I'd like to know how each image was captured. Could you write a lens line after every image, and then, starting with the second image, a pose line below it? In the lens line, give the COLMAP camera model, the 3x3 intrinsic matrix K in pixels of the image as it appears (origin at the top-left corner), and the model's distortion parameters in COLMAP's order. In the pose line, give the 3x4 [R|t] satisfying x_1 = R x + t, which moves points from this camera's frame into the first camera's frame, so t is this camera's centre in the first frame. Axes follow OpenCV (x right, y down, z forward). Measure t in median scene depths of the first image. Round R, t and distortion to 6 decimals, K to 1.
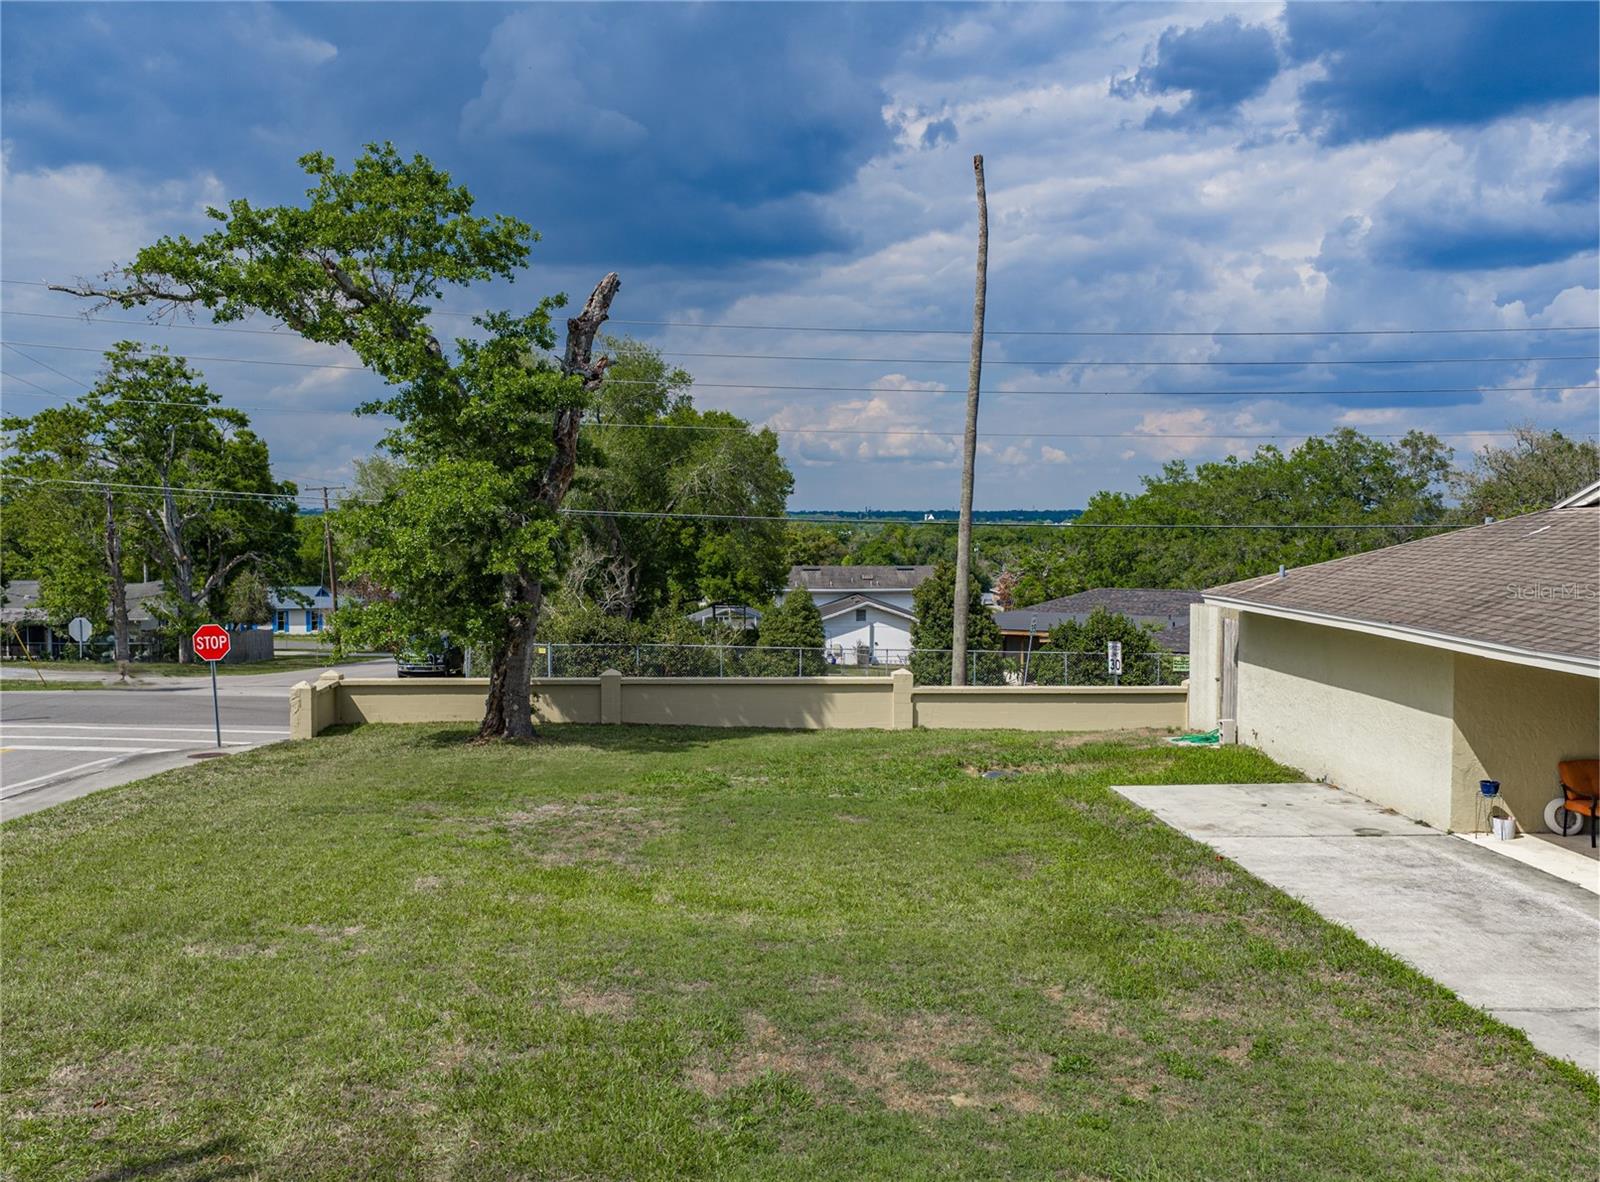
lens RADIAL K [[1535.1, 0, 800.0], [0, 1535.1, 591.0], [0, 0, 1]] dist [0.009293, 0.007650]
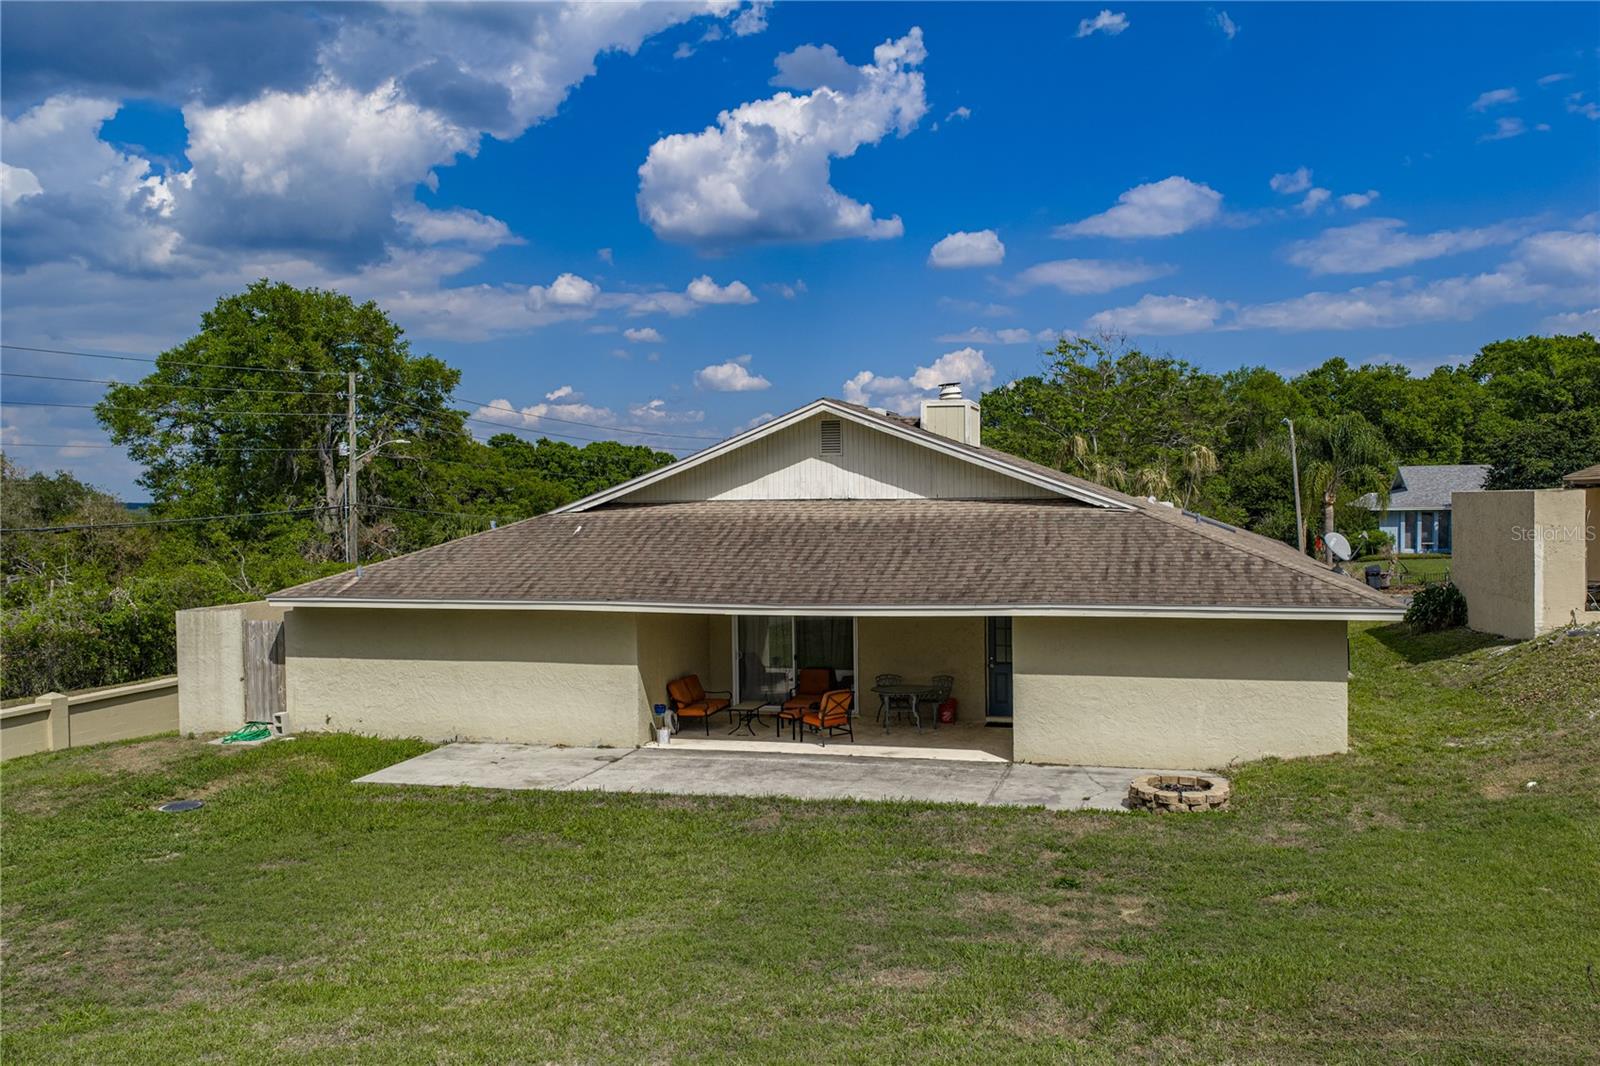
lens RADIAL K [[1331.3, 0, 795.5], [0, 1331.3, 539.0], [0, 0, 1]] dist [0.033349, 0.010228]
pose [[0.308807, -0.044387, 0.950088, -0.693606], [0.061356, 0.997760, 0.026672, -0.057781], [-0.949144, 0.050057, 0.310839, 0.472196]]
